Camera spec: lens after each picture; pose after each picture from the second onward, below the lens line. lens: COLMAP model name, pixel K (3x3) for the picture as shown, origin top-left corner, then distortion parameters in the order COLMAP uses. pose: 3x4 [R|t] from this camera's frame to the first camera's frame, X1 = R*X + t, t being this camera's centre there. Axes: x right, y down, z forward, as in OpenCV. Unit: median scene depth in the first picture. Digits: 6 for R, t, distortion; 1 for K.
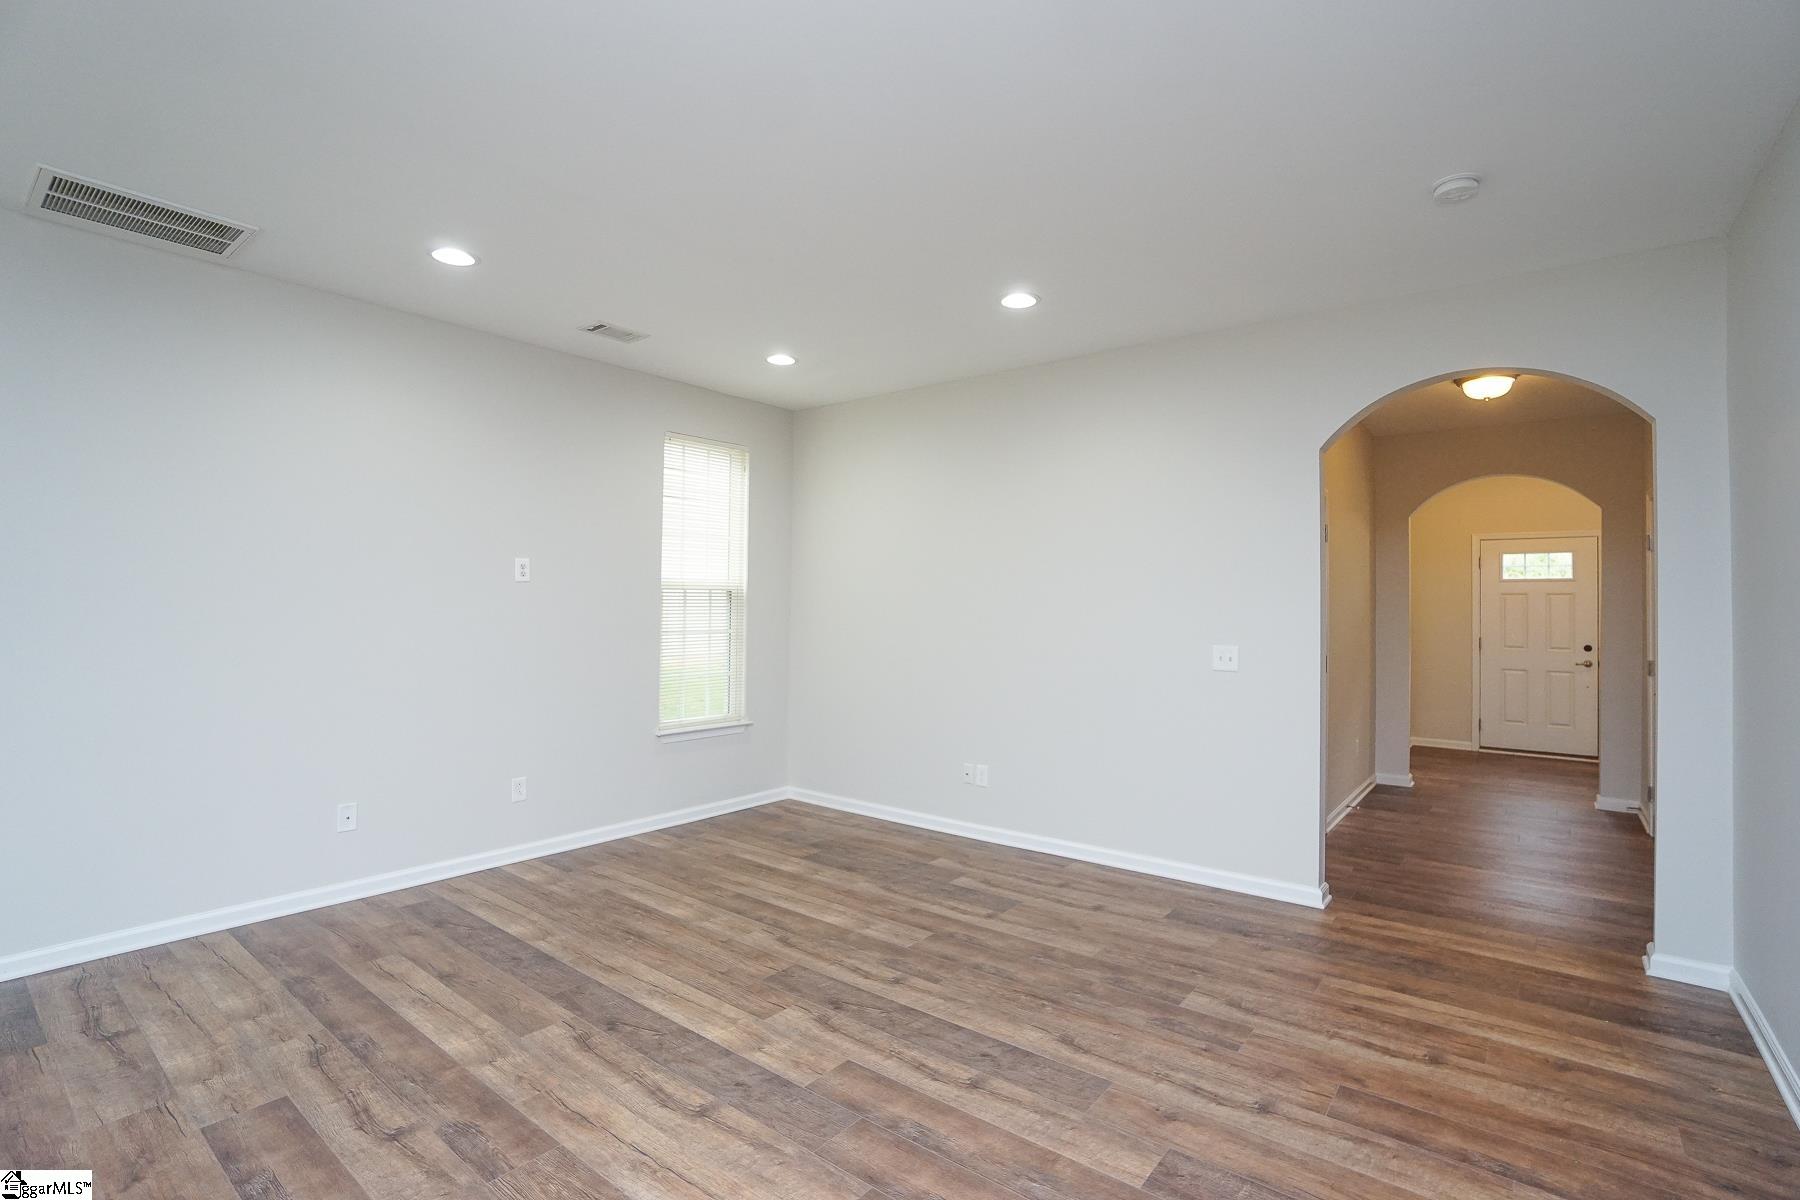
lens RADIAL K [[833.2, 0, 900.0], [0, 833.2, 600.0], [0, 0, 1]] dist [-0.064983, 0.027952]
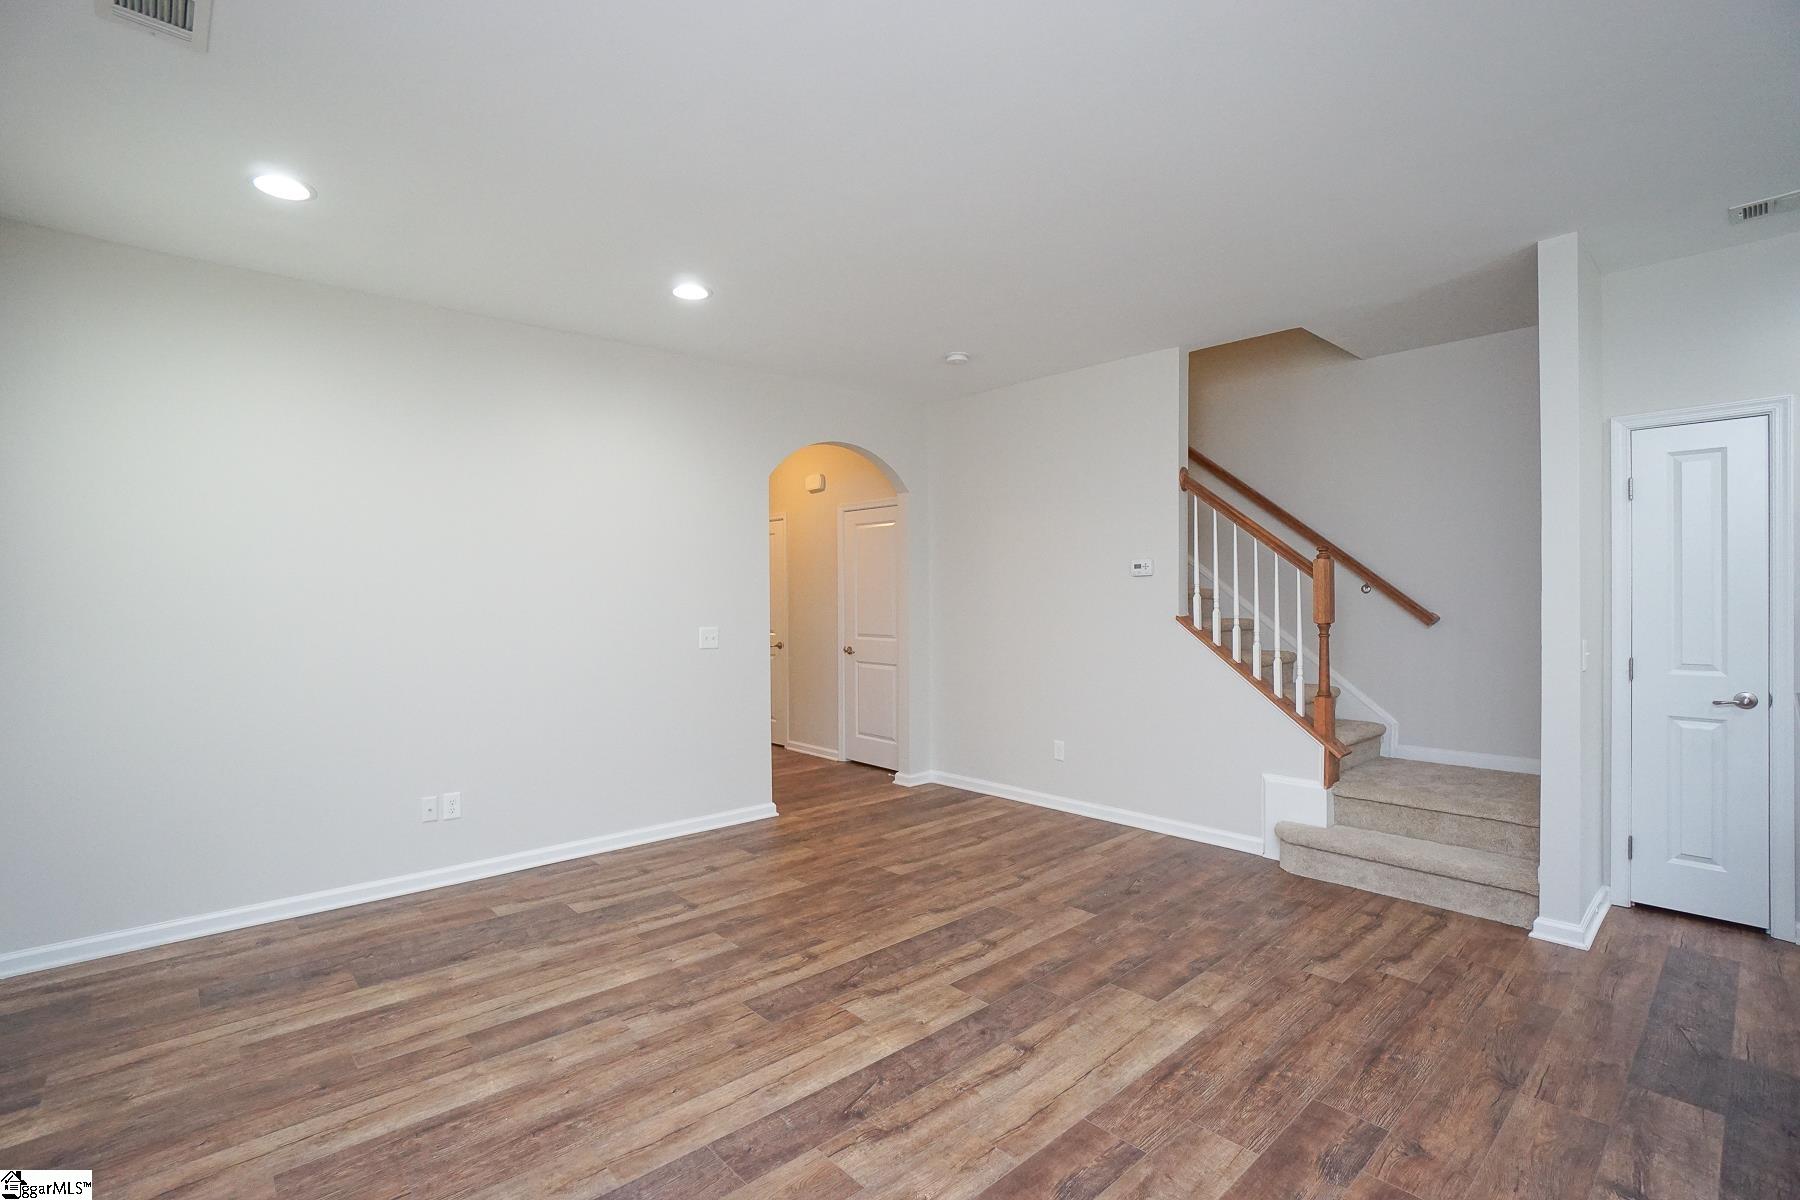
lens RADIAL K [[842.4, 0, 900.0], [0, 842.4, 600.0], [0, 0, 1]] dist [-0.042466, 0.000962]
pose [[0.155496, -0.015609, 0.987713, -0.983517], [-0.002189, 0.999867, 0.016146, 0.000999], [-0.987834, -0.004673, 0.155441, 0.711762]]
